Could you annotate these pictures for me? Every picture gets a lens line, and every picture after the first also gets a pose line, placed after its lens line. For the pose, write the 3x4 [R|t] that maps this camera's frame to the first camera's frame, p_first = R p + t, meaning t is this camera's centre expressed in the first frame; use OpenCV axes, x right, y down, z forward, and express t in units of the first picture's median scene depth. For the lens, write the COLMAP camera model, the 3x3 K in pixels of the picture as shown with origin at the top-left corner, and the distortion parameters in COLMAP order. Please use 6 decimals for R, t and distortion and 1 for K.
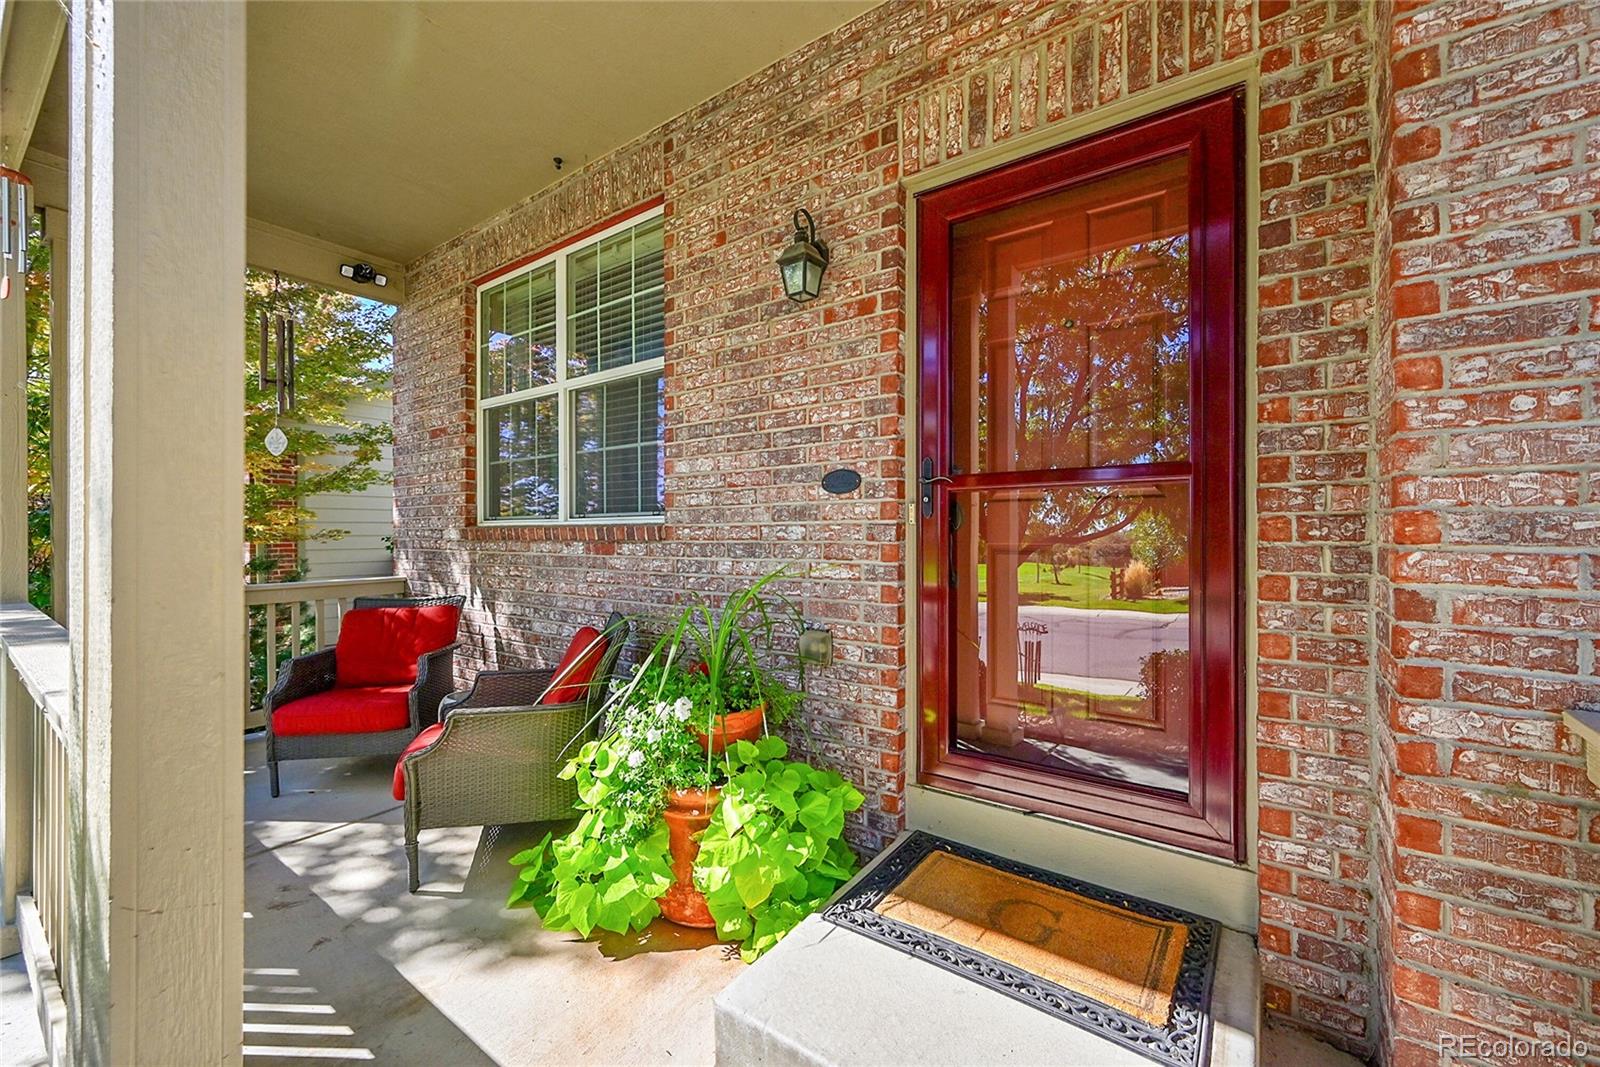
lens RADIAL K [[650.8, 0, 800.0], [0, 650.8, 533.5], [0, 0, 1]] dist [-0.001855, 0.000165]
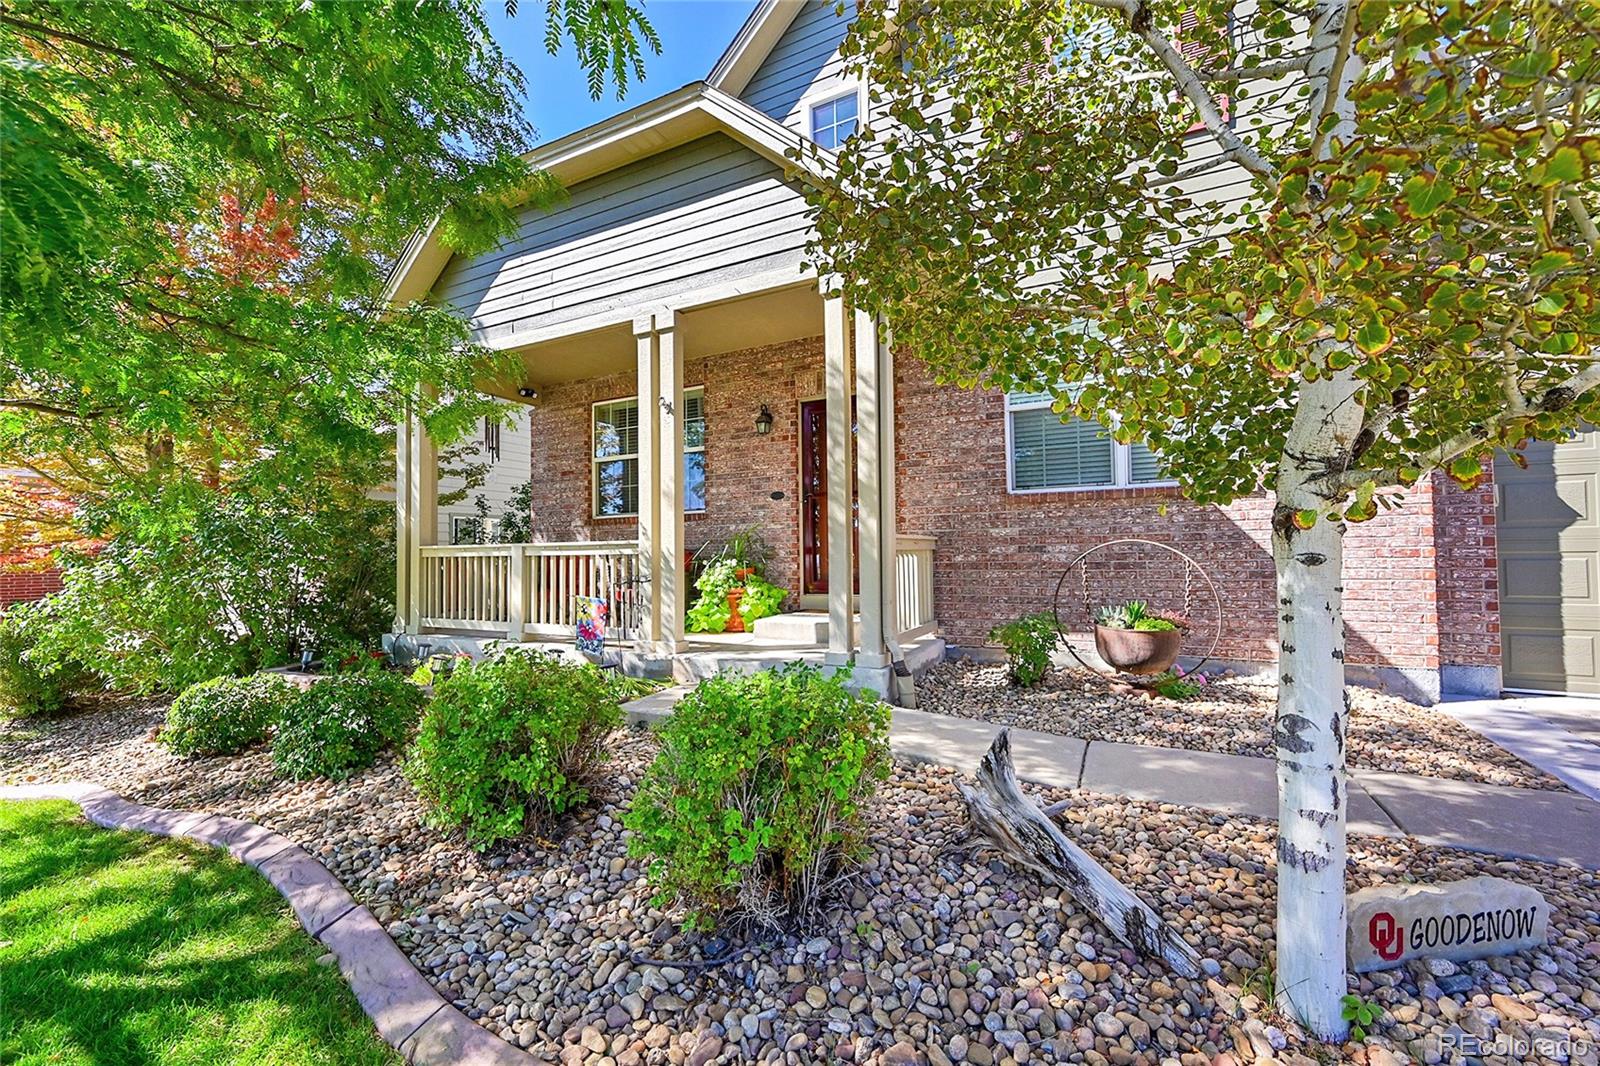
lens RADIAL K [[650.8, 0, 800.0], [0, 650.8, 533.0], [0, 0, 1]] dist [-0.001855, 0.000165]
pose [[0.986432, -0.004544, 0.164109, -0.323167], [0.011369, 0.999108, -0.040677, 0.212018], [-0.163778, 0.041990, 0.985603, -1.934360]]
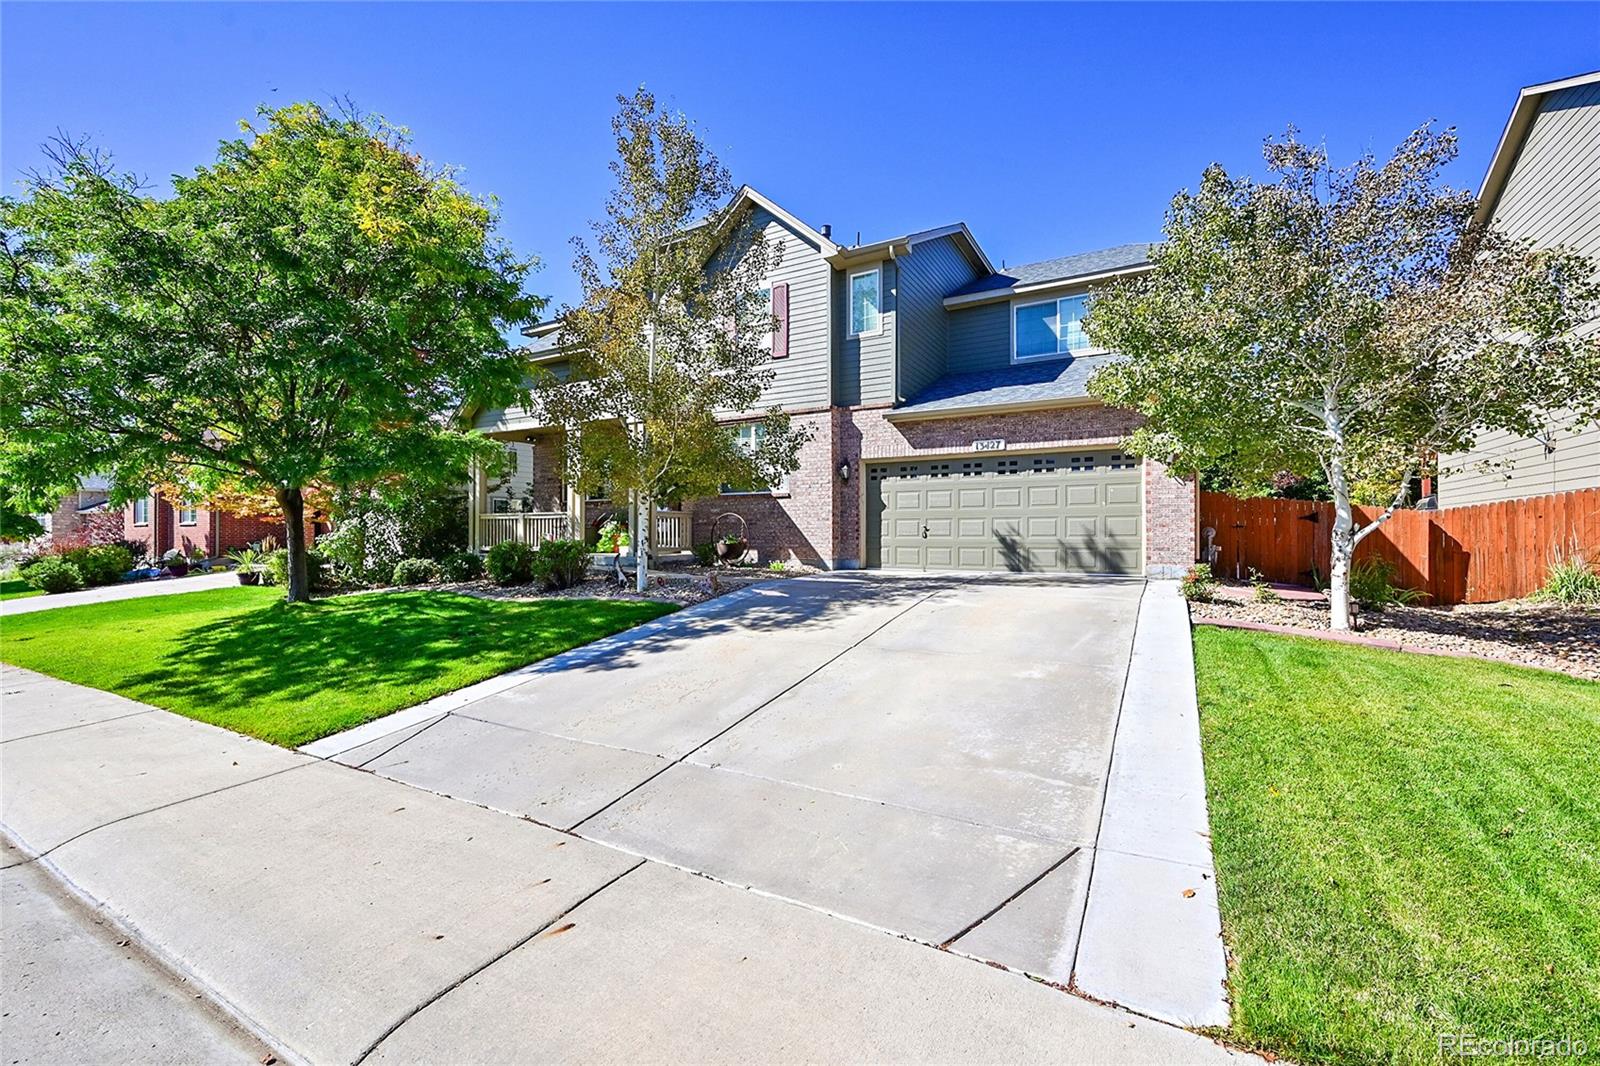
lens RADIAL K [[650.8, 0, 800.0], [0, 650.8, 533.0], [0, 0, 1]] dist [-0.001855, 0.000165]
pose [[0.993213, 0.004398, 0.116229, 0.879665], [-0.003225, 0.999942, -0.010280, 0.381326], [-0.116268, 0.009835, 0.993169, -5.558928]]
